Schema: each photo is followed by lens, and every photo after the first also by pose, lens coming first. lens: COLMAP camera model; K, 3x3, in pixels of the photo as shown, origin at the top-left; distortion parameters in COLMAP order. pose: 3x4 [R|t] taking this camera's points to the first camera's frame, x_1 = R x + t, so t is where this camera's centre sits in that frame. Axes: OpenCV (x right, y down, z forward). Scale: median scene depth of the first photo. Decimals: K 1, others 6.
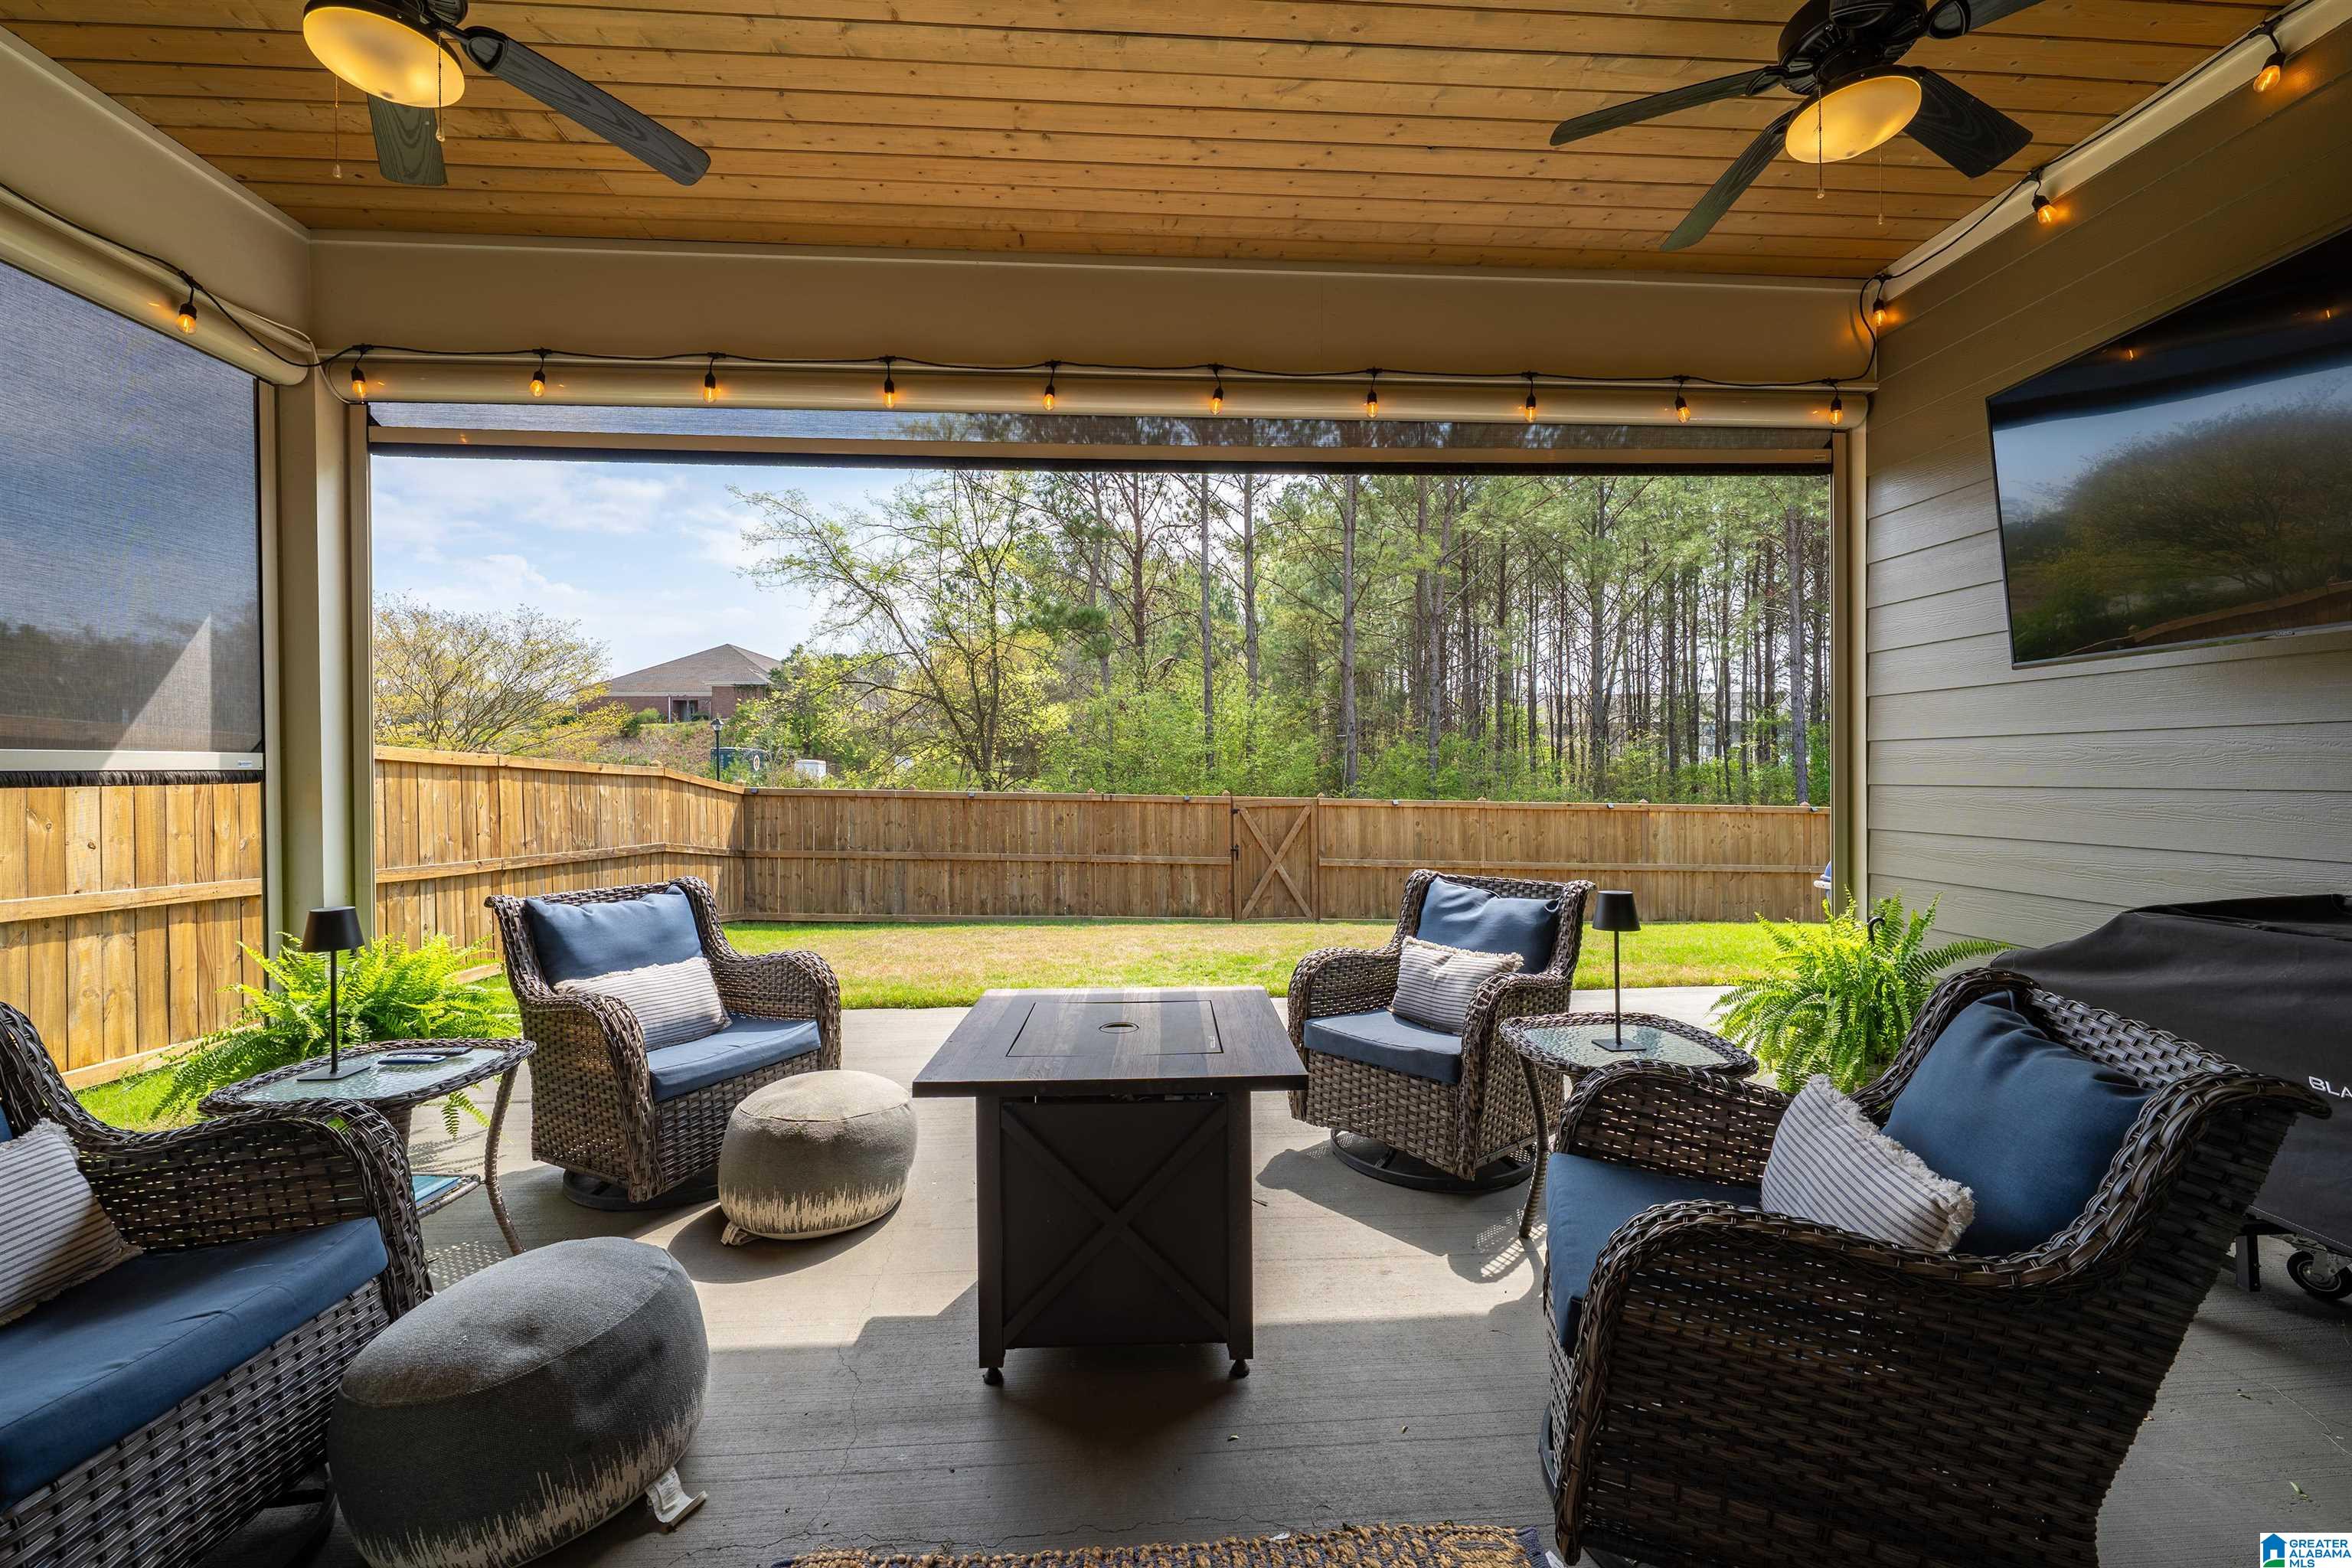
lens RADIAL K [[943.5, 0, 1179.2], [0, 943.5, 782.7], [0, 0, 1]] dist [0.000351, -0.000043]
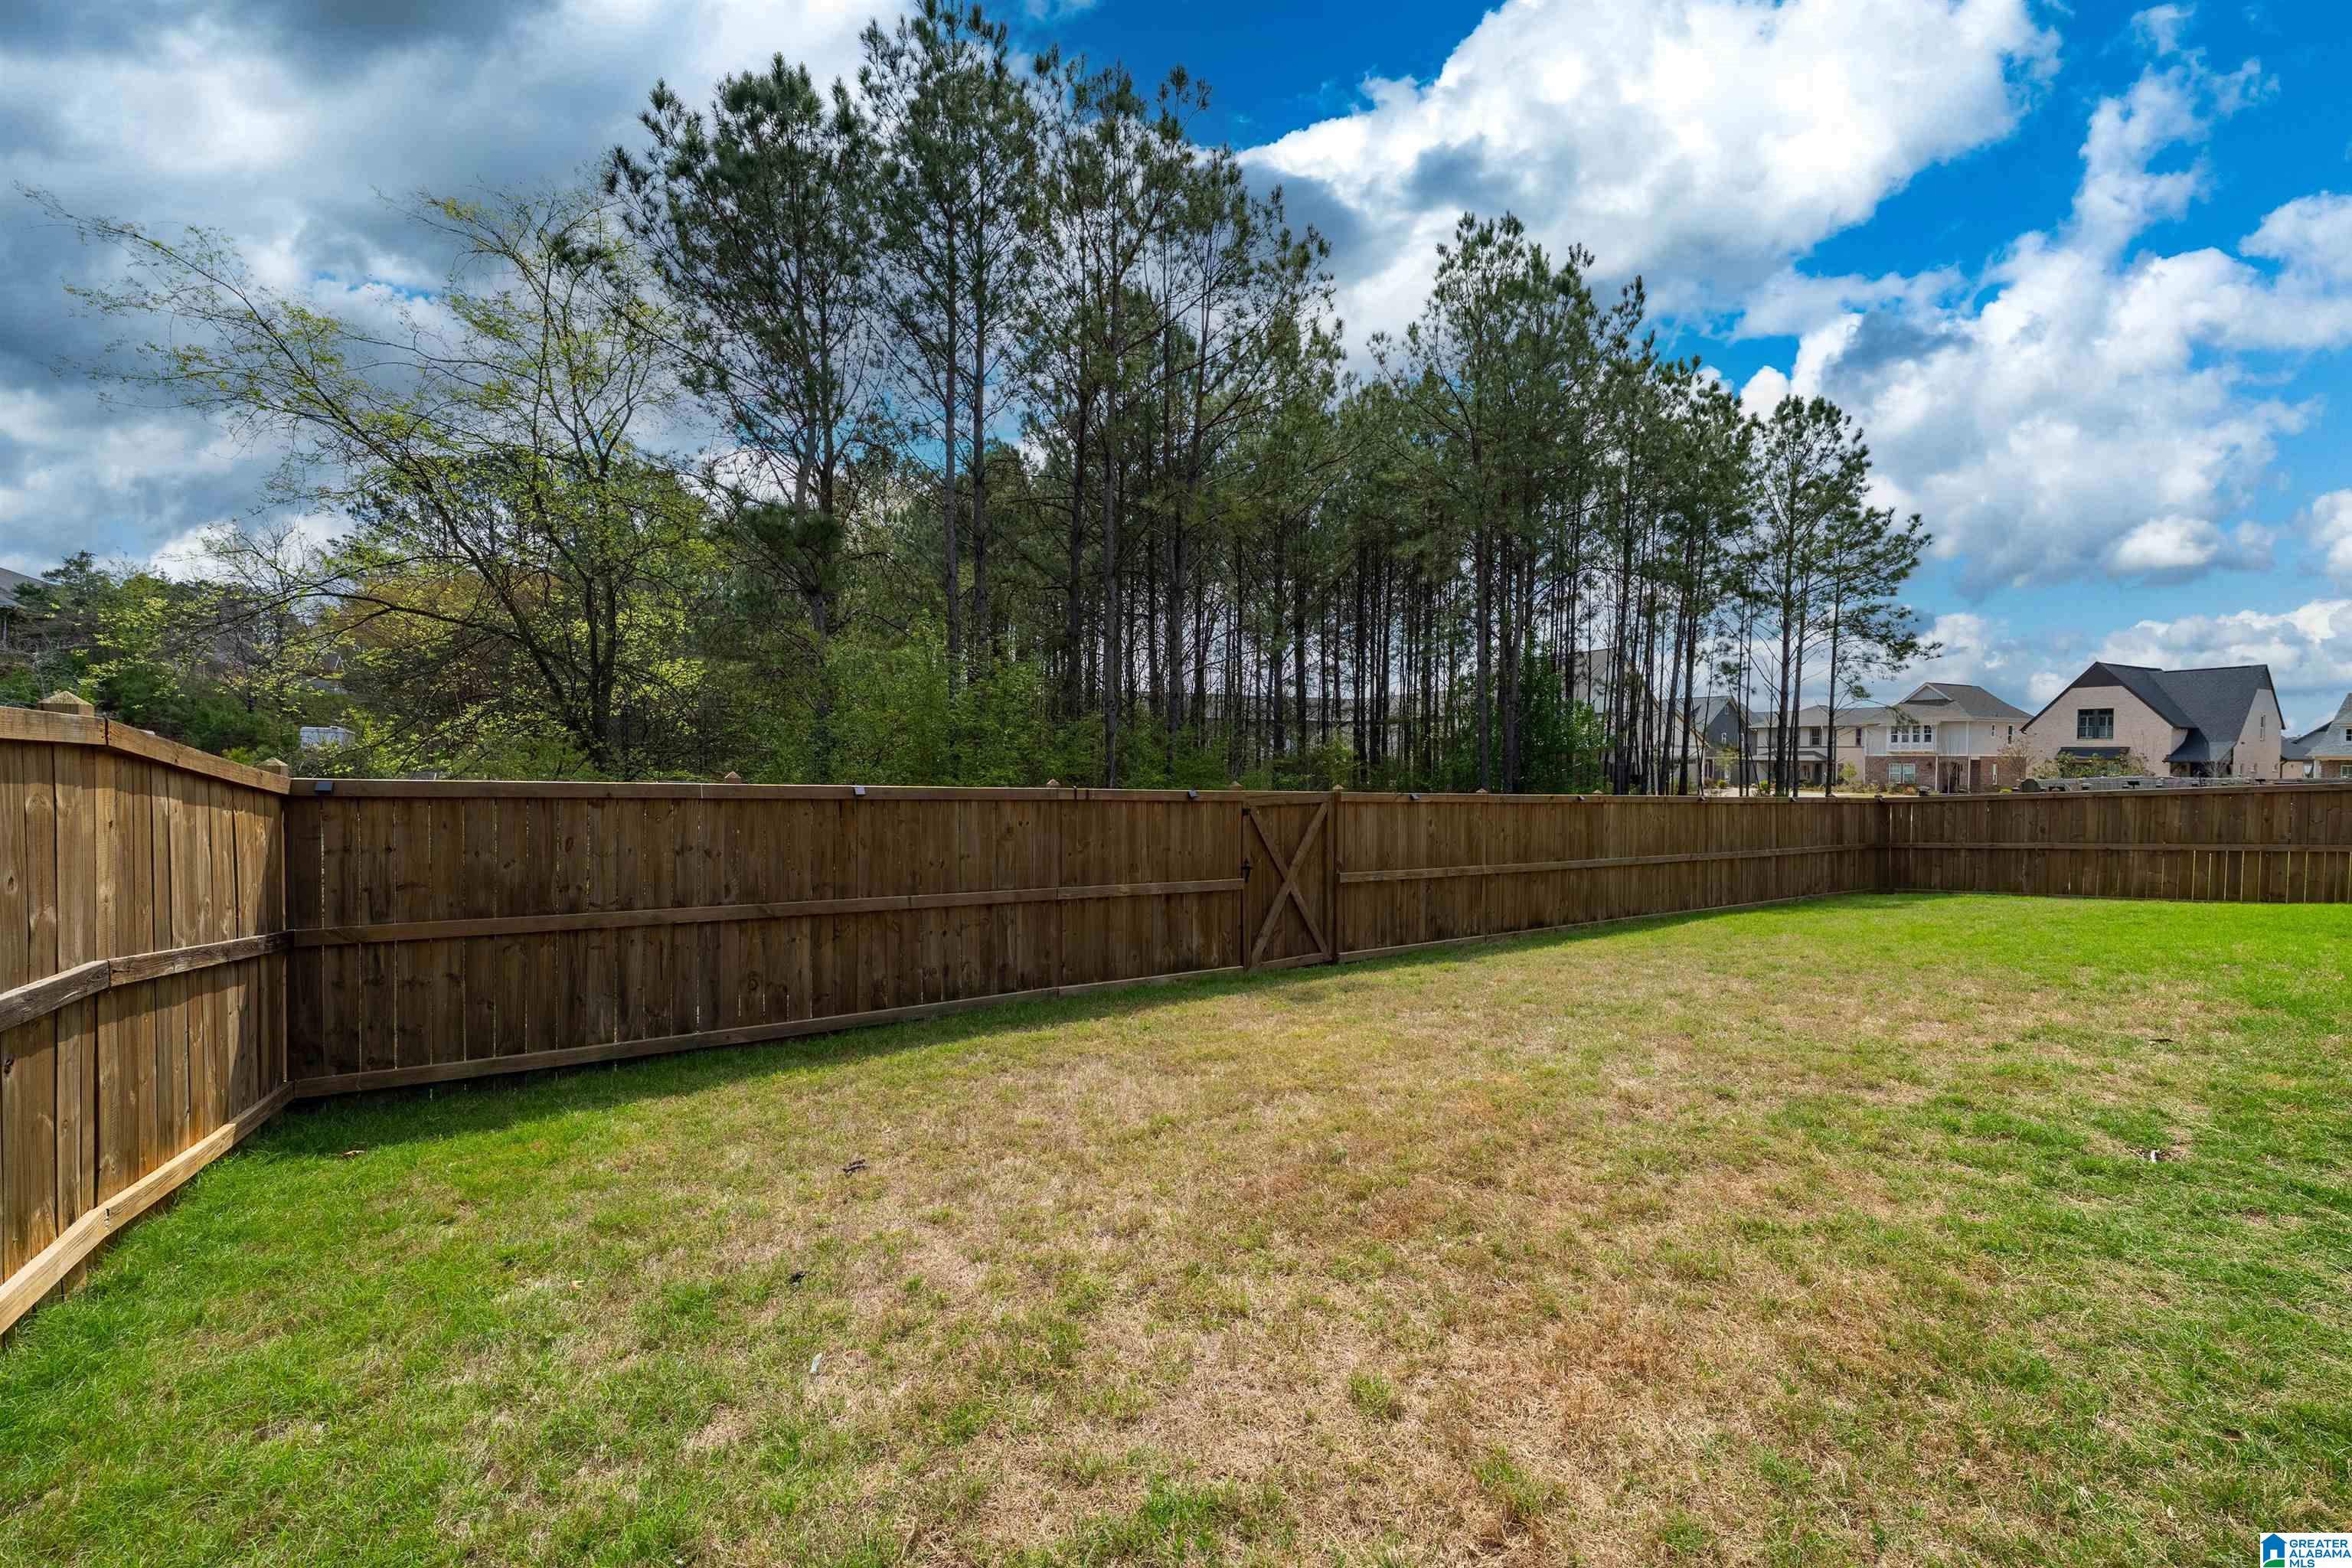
lens RADIAL K [[885.4, 0, 1181.9], [0, 885.4, 787.4], [0, 0, 1]] dist [-0.000546, 0.000061]
pose [[0.863959, -0.005598, 0.503532, -0.313848], [-0.004272, 0.999821, 0.018445, 0.000179], [-0.503545, -0.018087, 0.863780, 0.466567]]
